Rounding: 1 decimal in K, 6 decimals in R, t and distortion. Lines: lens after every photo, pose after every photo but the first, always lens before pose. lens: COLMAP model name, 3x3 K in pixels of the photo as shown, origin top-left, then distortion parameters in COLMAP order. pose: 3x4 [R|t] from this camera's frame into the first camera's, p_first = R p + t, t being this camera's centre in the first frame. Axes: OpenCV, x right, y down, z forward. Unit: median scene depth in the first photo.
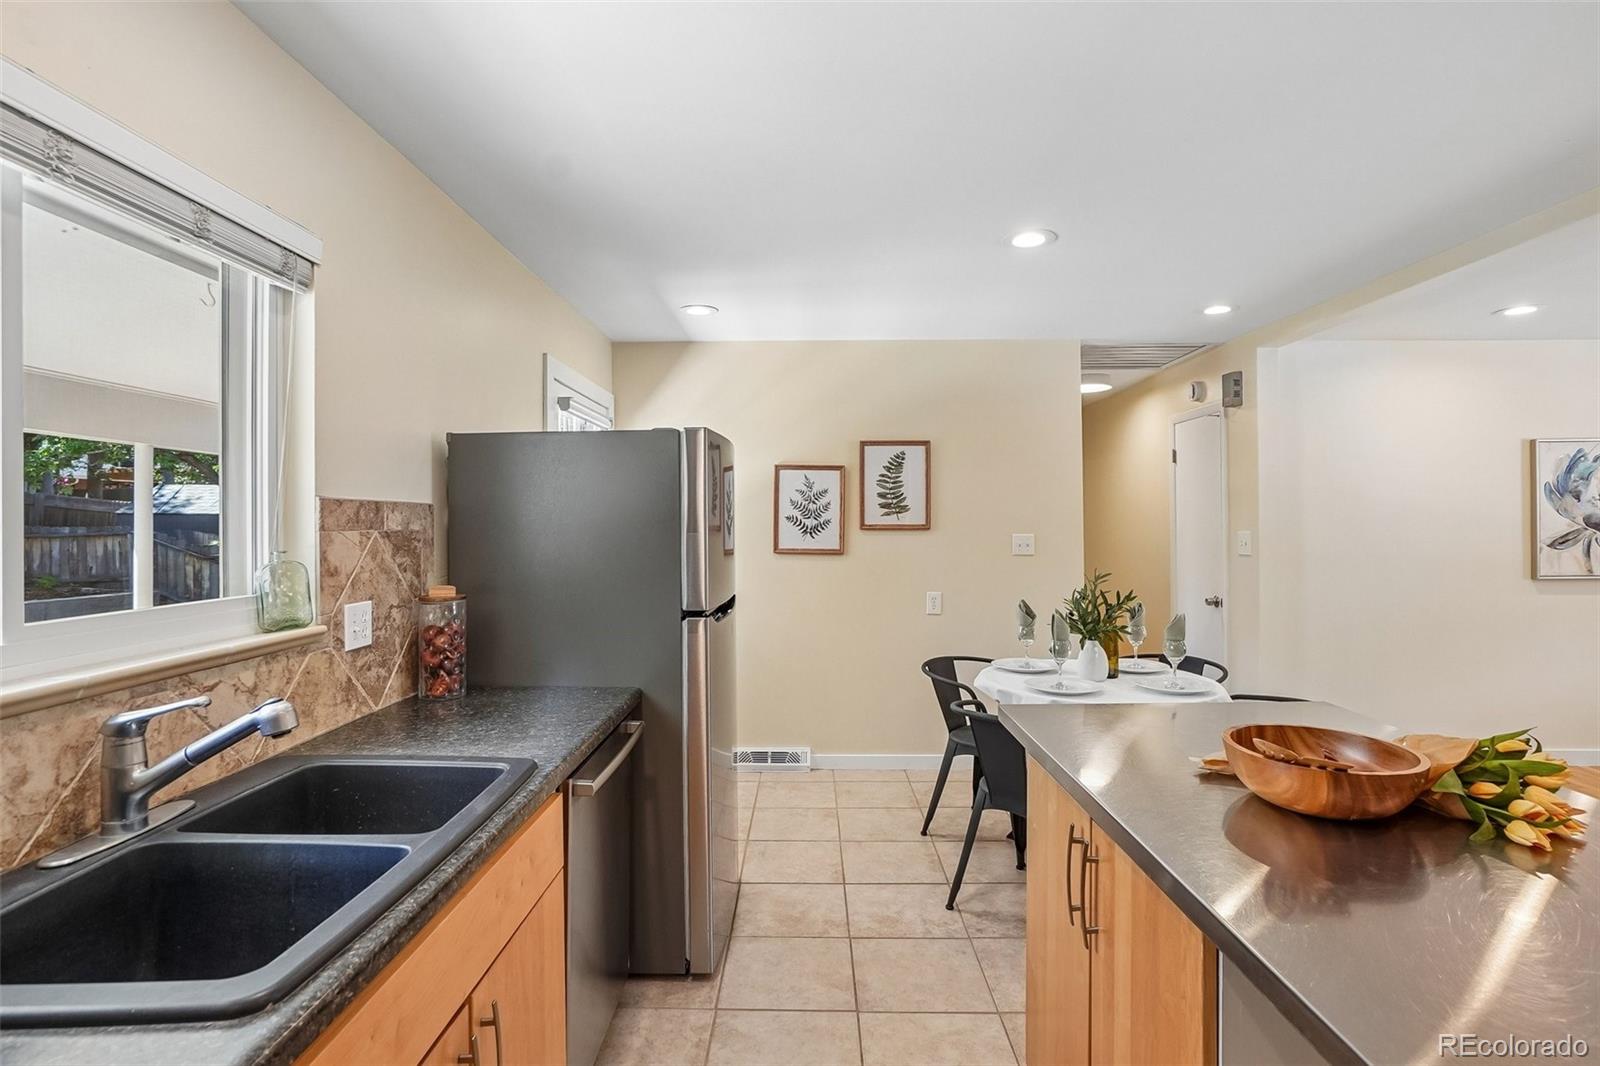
lens RADIAL K [[808.7, 0, 800.0], [0, 808.7, 533.0], [0, 0, 1]] dist [-0.001021, 0.000088]
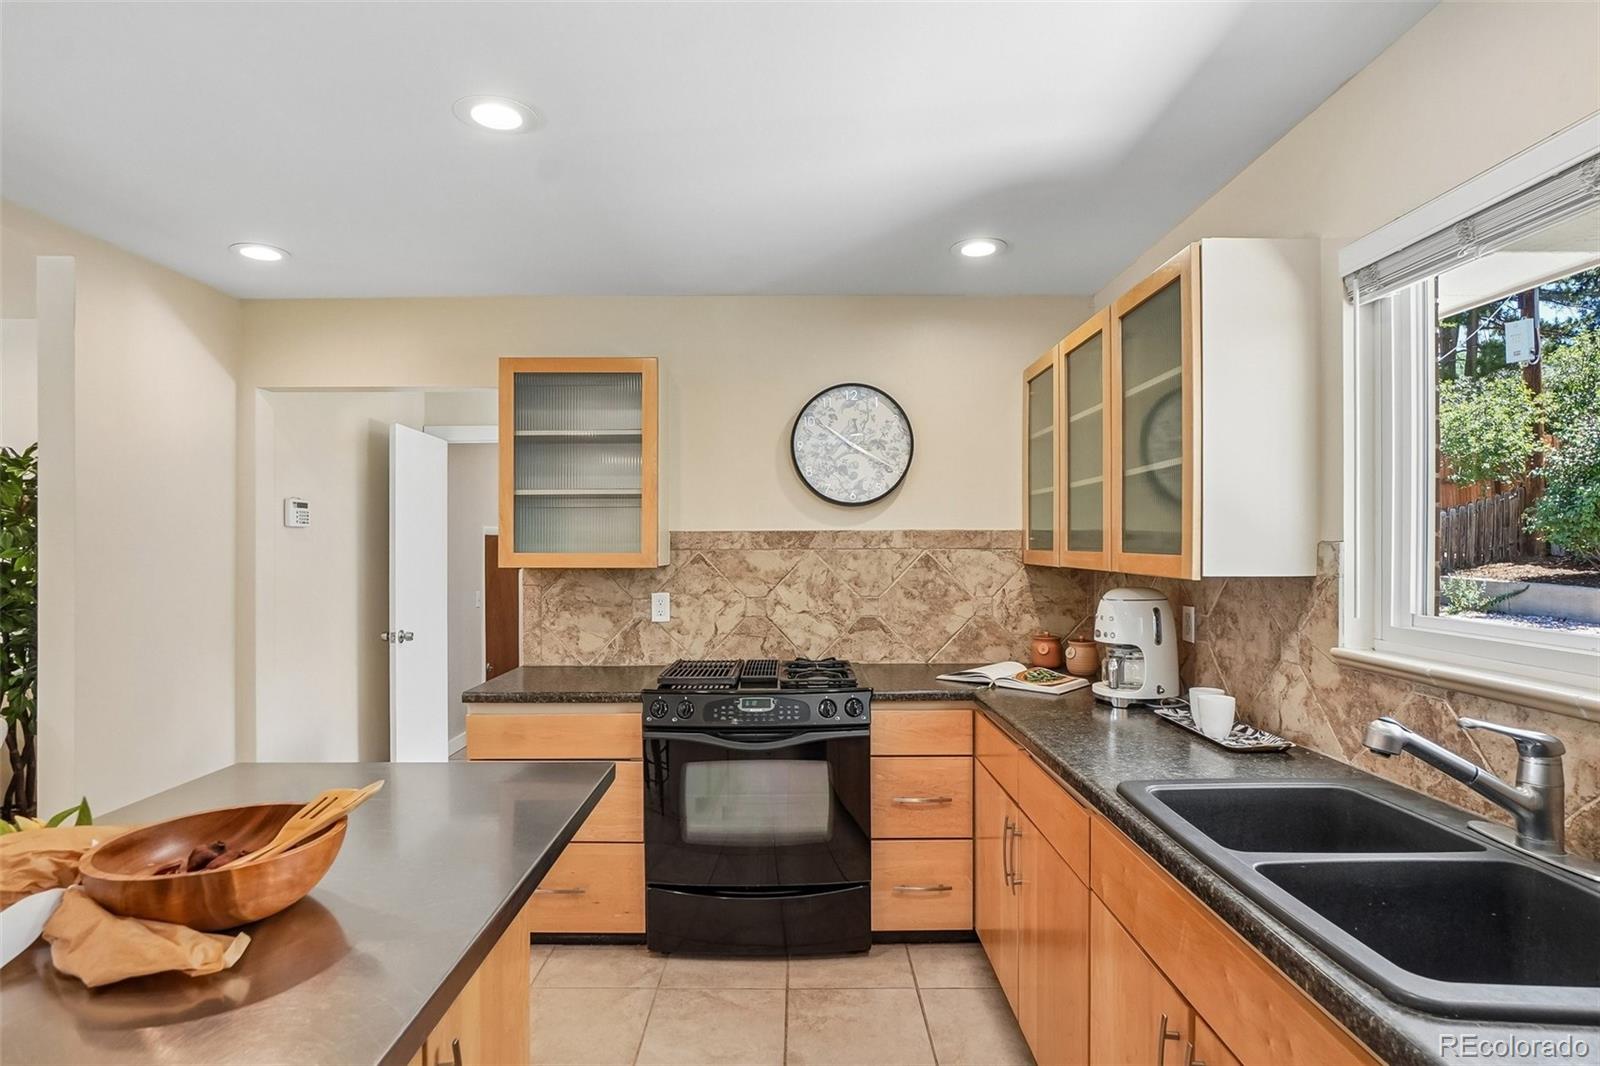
lens RADIAL K [[853.7, 0, 800.0], [0, 853.7, 533.0], [0, 0, 1]] dist [-0.000396, -0.000135]
pose [[-0.999730, 0.003719, -0.022925, 0.116508], [0.003773, 0.999990, -0.002326, -0.029218], [0.022916, -0.002412, -0.999734, 2.127843]]
